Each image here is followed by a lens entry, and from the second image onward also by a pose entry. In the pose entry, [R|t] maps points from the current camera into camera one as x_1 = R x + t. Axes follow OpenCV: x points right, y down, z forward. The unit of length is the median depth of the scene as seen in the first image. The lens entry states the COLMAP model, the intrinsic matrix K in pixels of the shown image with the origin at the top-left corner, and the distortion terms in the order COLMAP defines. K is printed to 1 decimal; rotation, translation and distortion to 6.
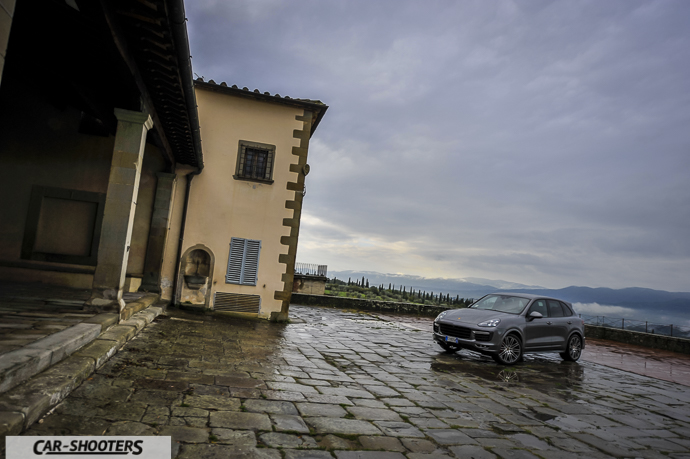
lens RADIAL K [[454.1, 0, 345.0], [0, 454.1, 229.5], [0, 0, 1]] dist [-0.000797, -0.001215]
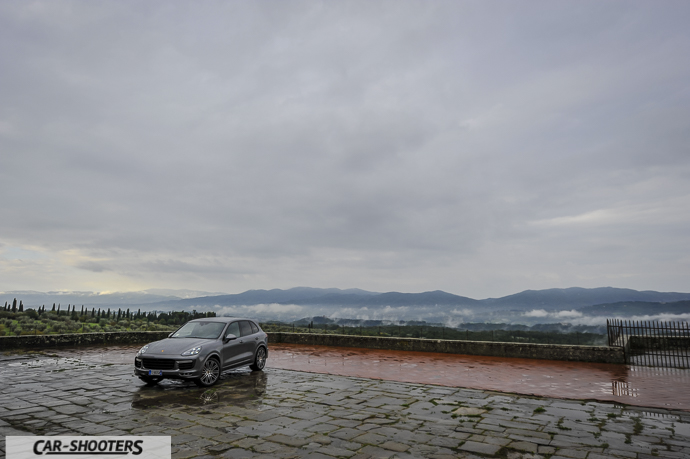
lens RADIAL K [[454.1, 0, 345.0], [0, 454.1, 229.5], [0, 0, 1]] dist [-0.000797, -0.001215]
pose [[0.783241, 0.003821, 0.621707, -0.071394], [0.007461, 0.999851, -0.015546, -0.065145], [-0.621674, 0.016815, 0.783096, -0.087753]]
